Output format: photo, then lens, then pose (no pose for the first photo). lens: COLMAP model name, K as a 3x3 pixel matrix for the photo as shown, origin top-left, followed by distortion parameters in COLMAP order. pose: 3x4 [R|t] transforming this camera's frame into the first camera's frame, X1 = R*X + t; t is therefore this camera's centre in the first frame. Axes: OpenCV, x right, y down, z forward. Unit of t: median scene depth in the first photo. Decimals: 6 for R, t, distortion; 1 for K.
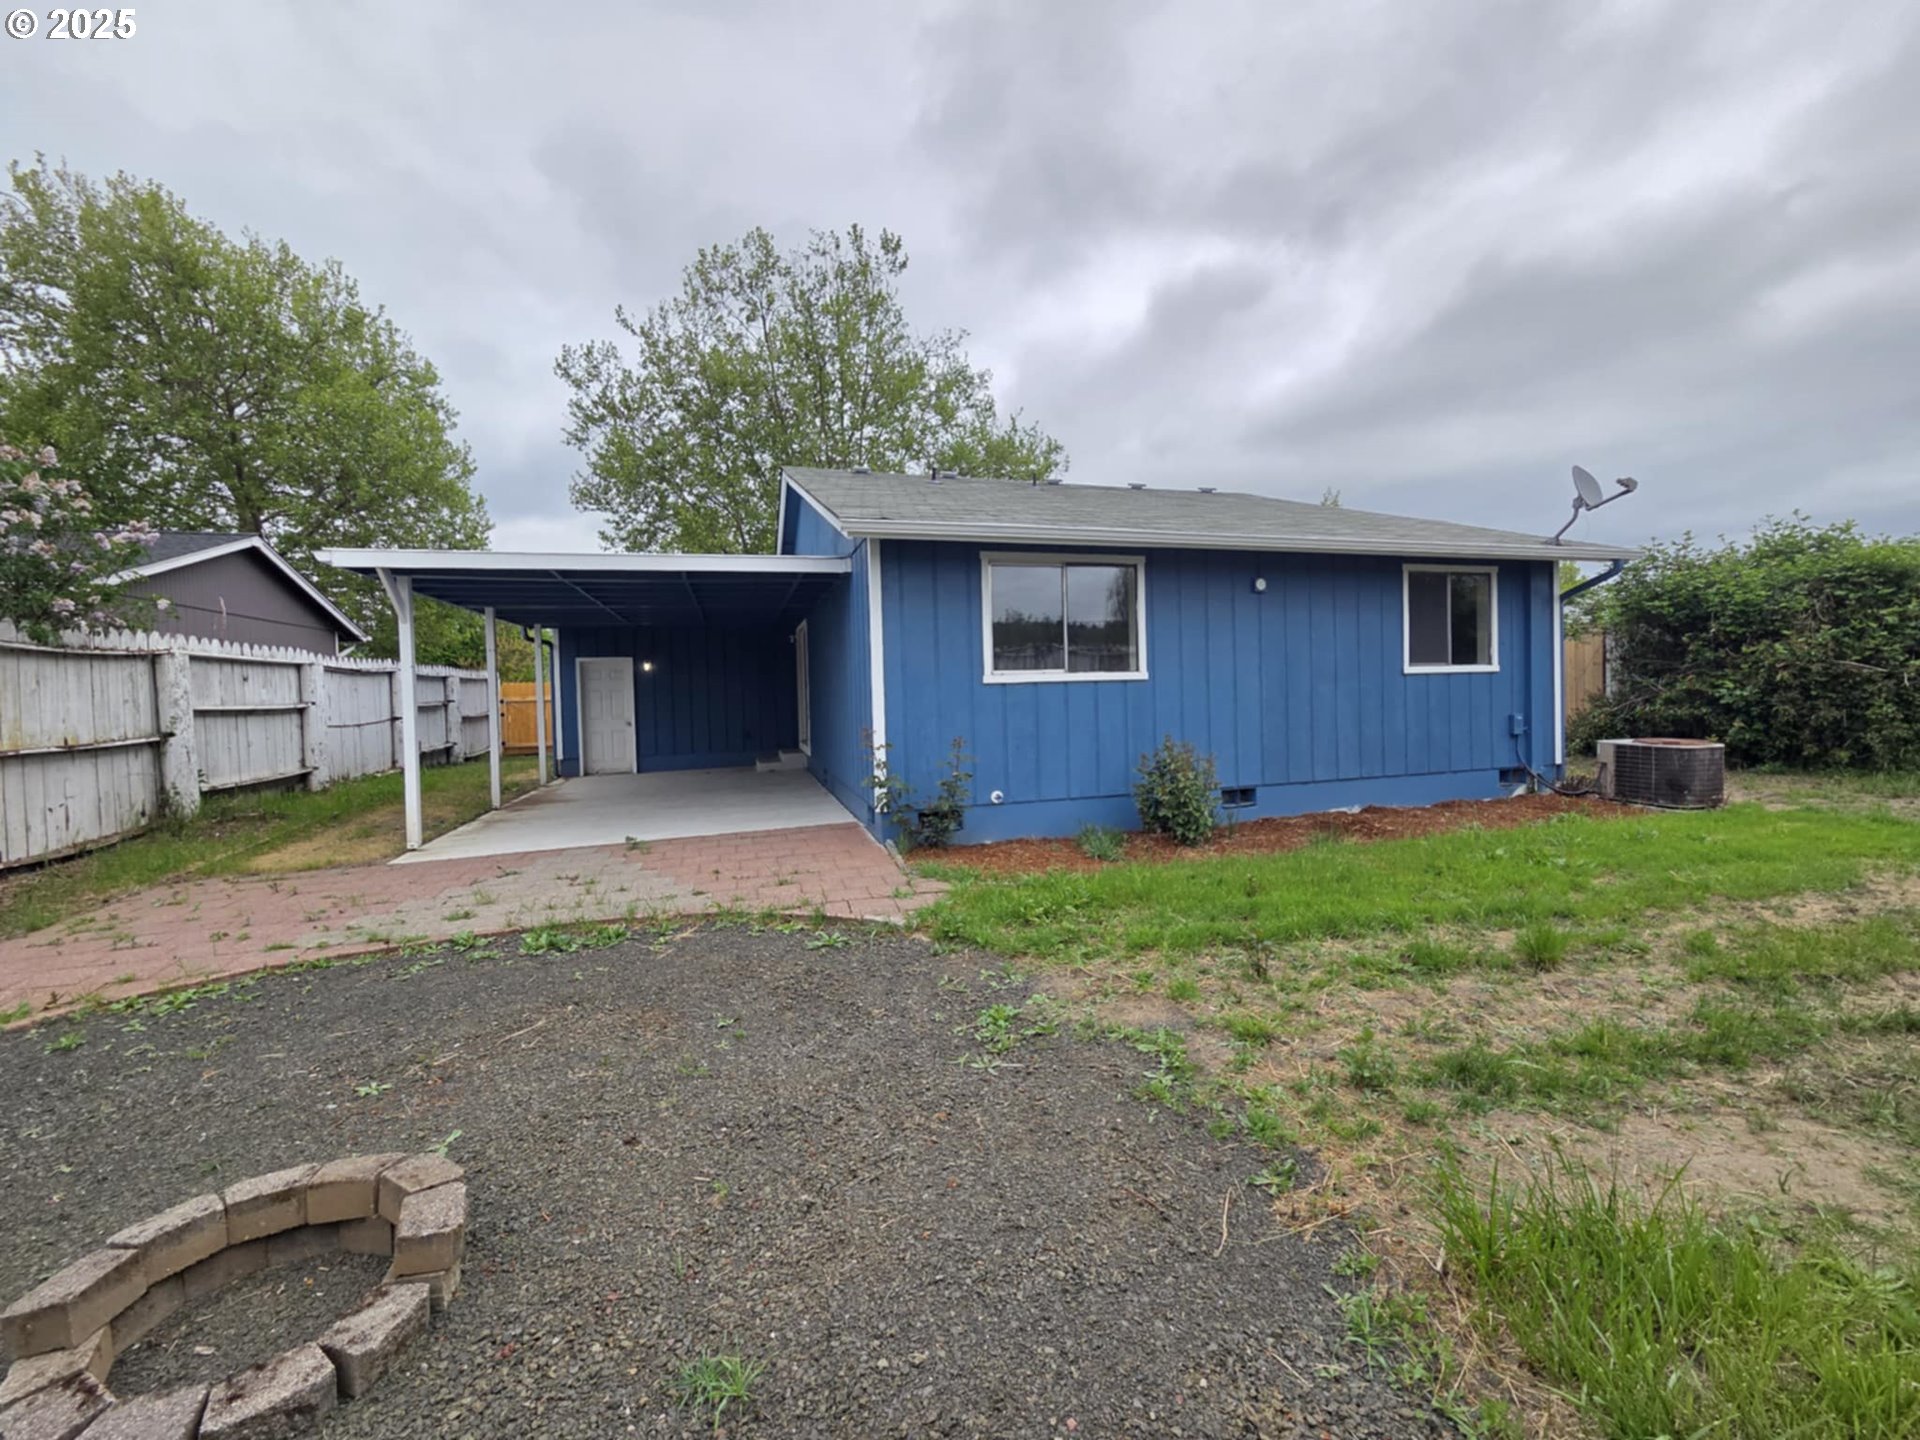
lens RADIAL K [[786.1, 0, 974.8], [0, 786.1, 706.7], [0, 0, 1]] dist [0.001282, 0.000035]
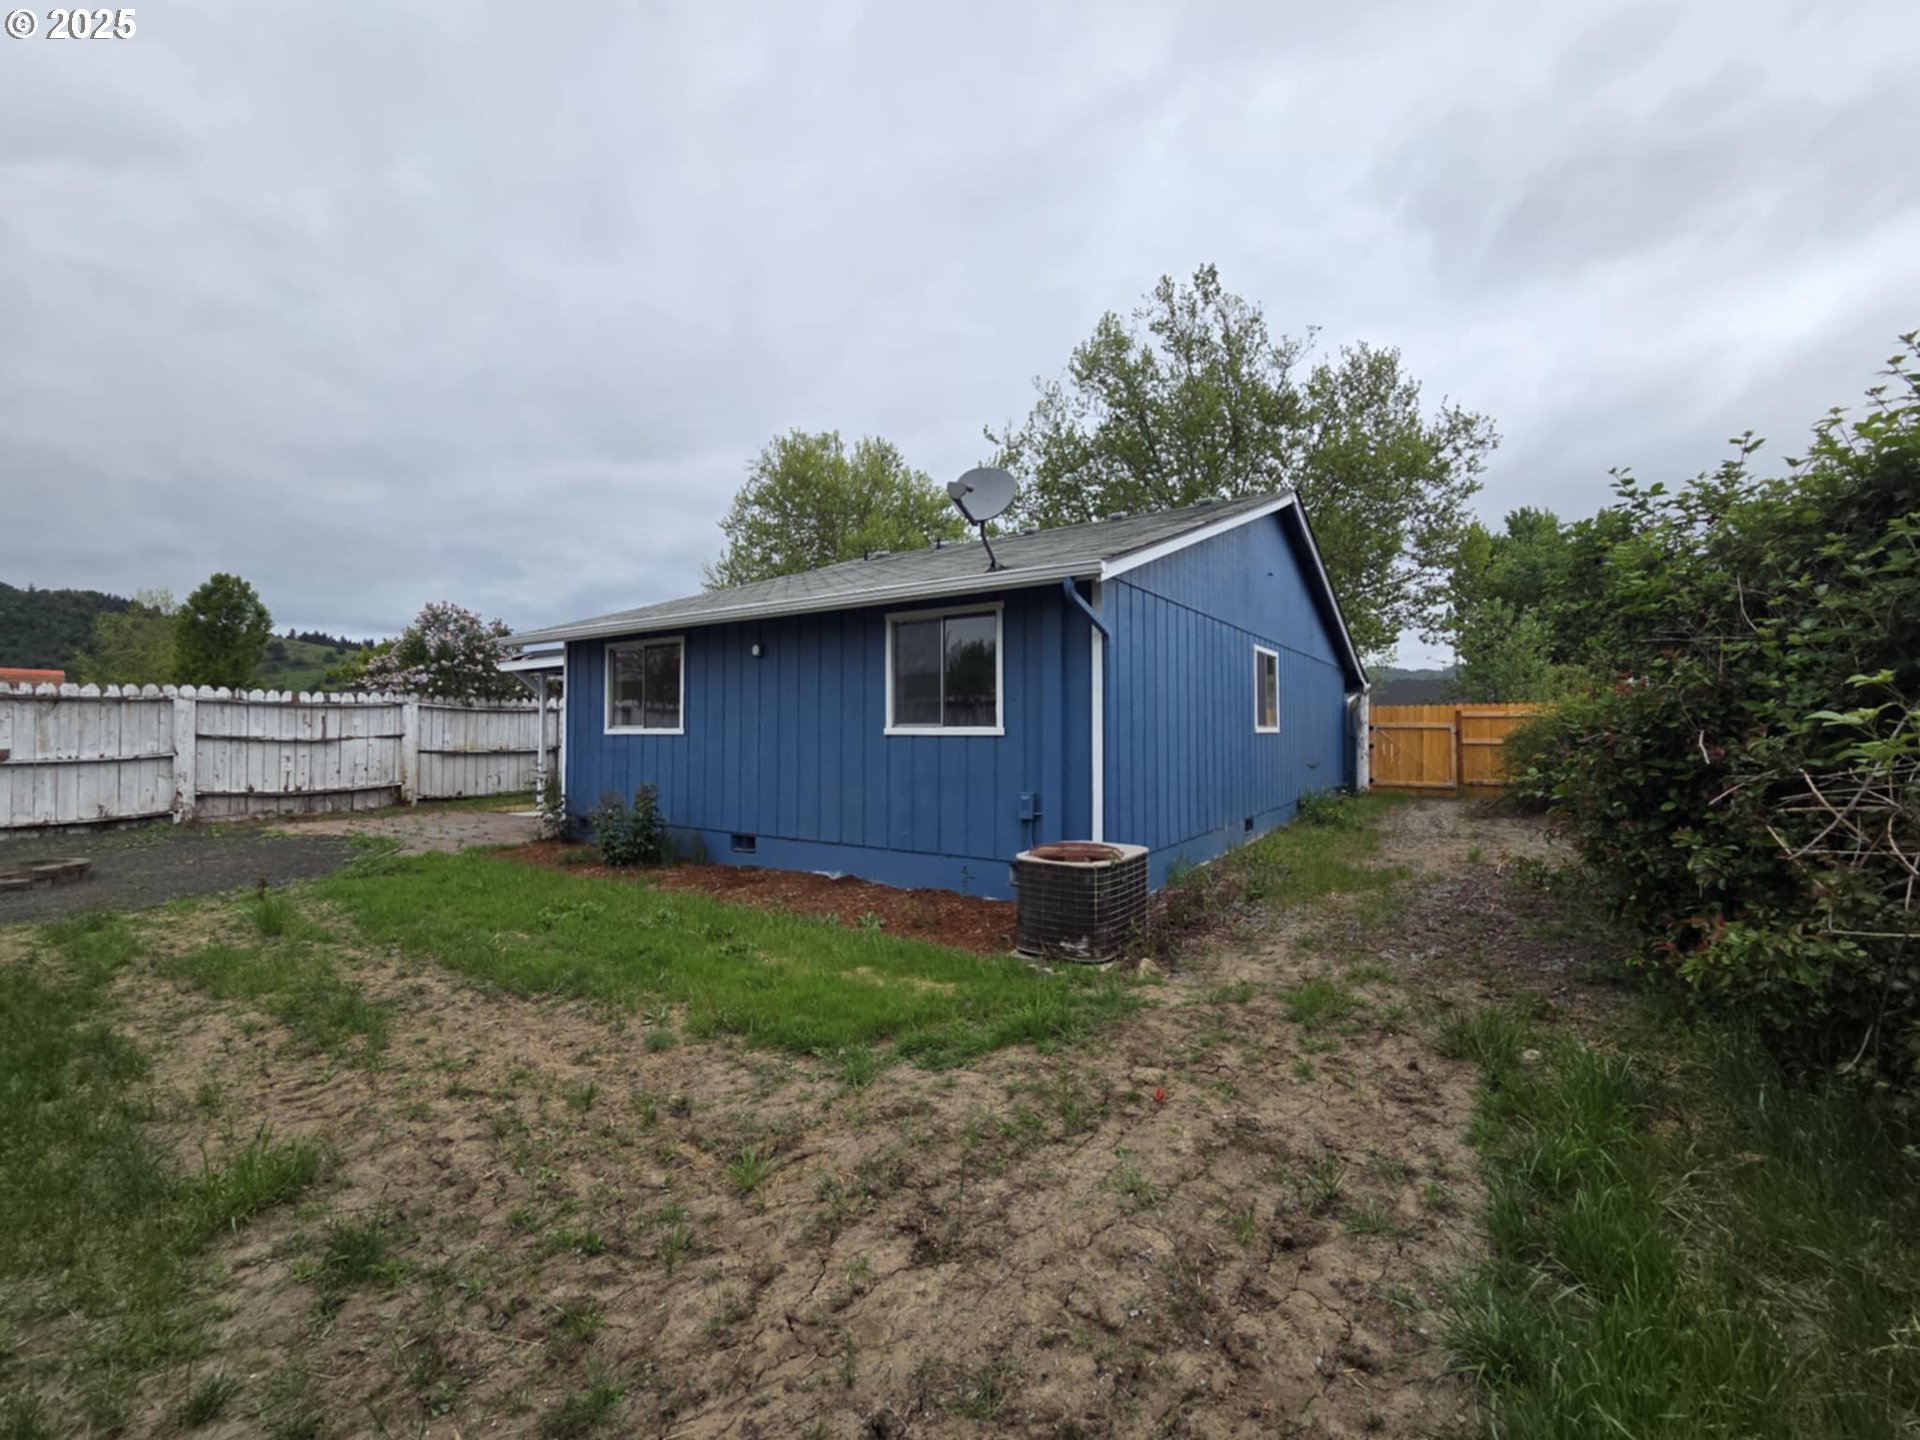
lens RADIAL K [[786.1, 0, 974.8], [0, 786.1, 706.7], [0, 0, 1]] dist [0.001282, 0.000035]
pose [[0.636663, -0.000784, -0.771142, 1.321425], [-0.042006, 0.998480, -0.035695, -0.047308], [0.769997, 0.055118, 0.635662, 0.510137]]
